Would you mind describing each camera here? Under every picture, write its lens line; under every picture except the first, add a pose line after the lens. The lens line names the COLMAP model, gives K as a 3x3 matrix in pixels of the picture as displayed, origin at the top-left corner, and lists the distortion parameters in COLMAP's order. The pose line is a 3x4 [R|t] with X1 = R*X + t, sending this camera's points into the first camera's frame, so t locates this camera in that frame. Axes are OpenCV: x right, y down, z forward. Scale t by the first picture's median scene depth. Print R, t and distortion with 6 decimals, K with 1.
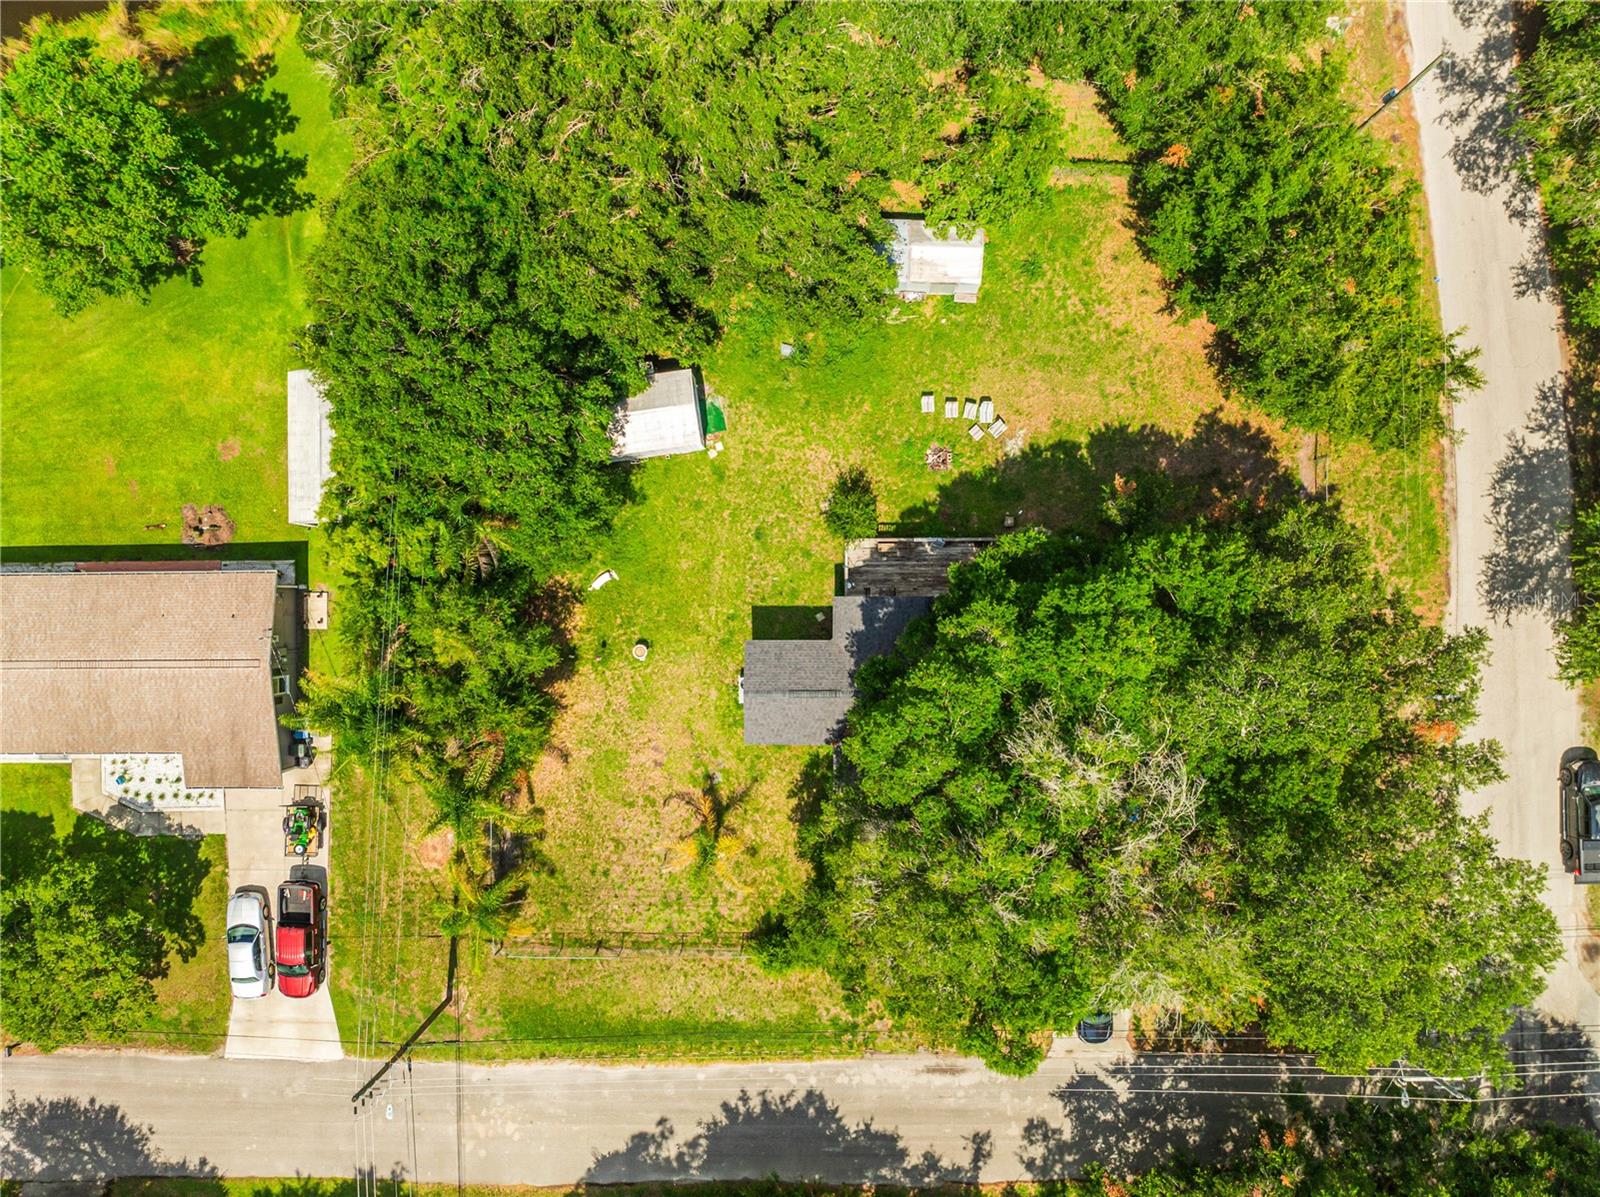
lens RADIAL K [[1120.2, 0, 800.0], [0, 1120.2, 598.5], [0, 0, 1]] dist [-0.036716, 0.006893]
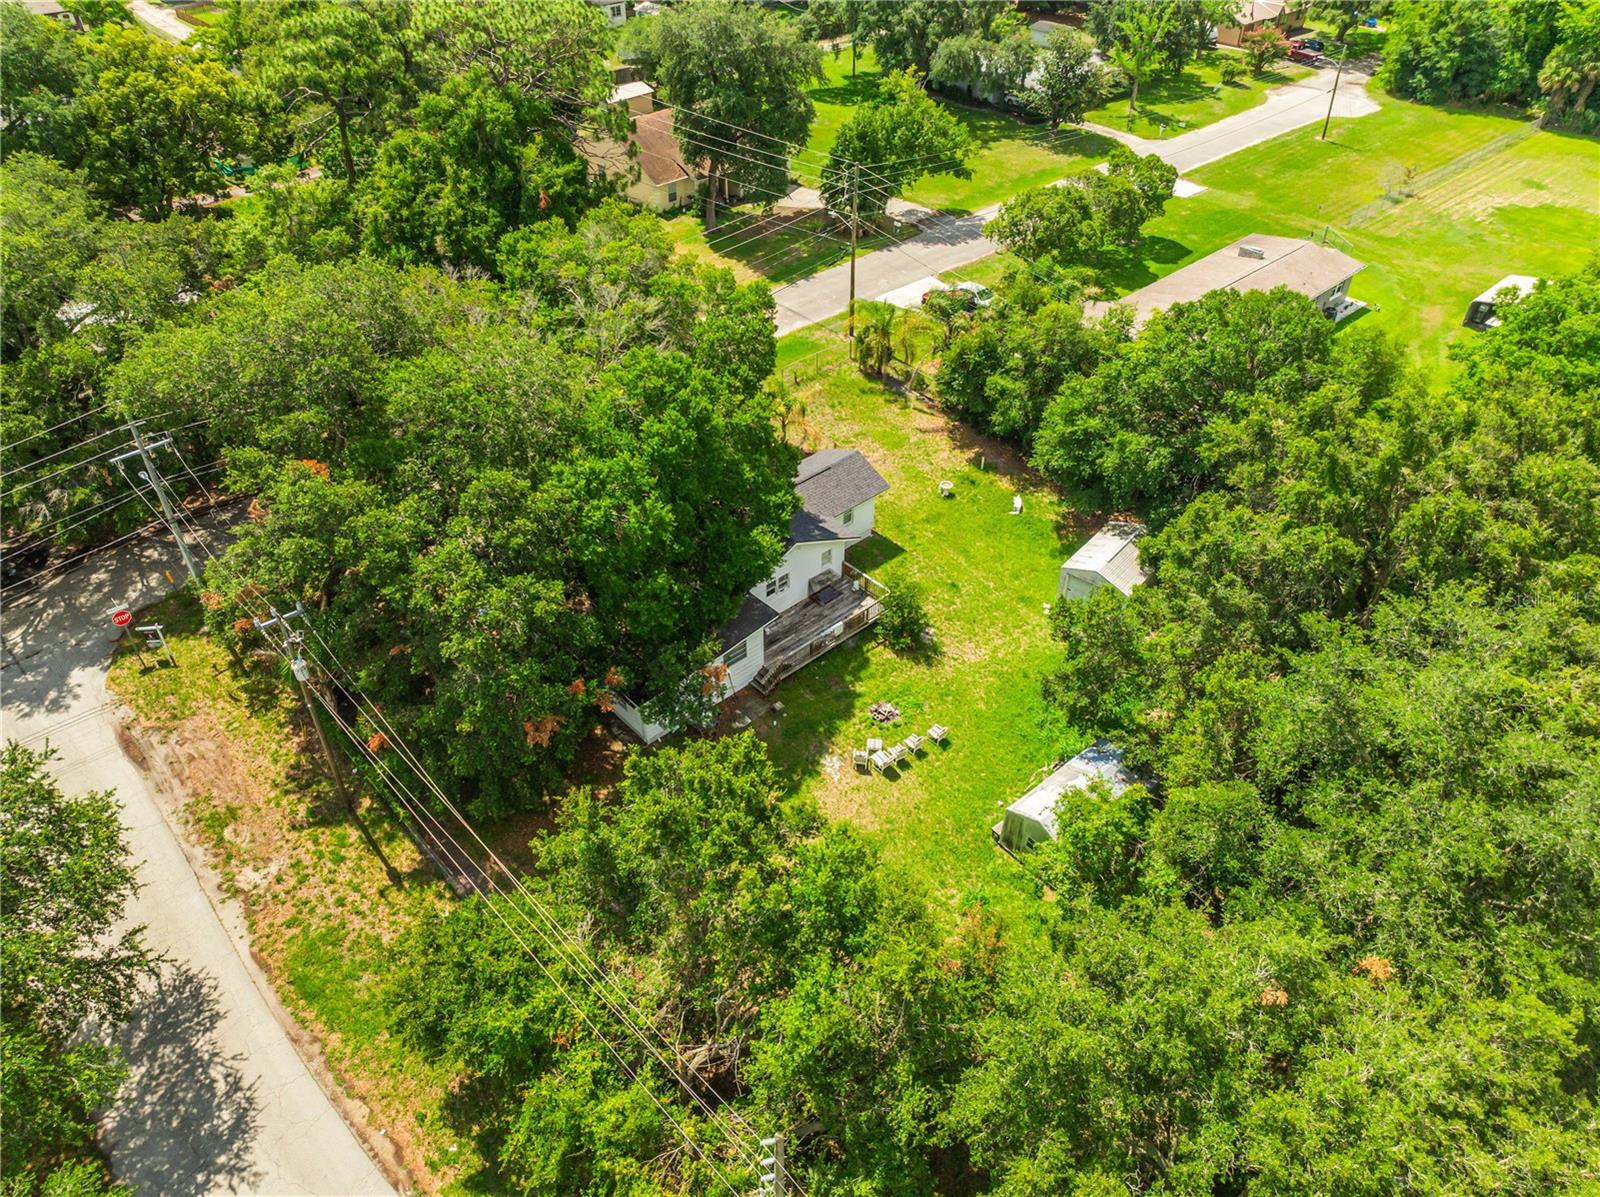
lens RADIAL K [[1120.2, 0, 800.0], [0, 1120.2, 598.5], [0, 0, 1]] dist [-0.036716, 0.006893]
pose [[-0.737801, 0.437052, -0.514428, 0.589588], [-0.674966, -0.468173, 0.570293, -0.543633], [0.008407, 0.767984, 0.640414, 0.361627]]
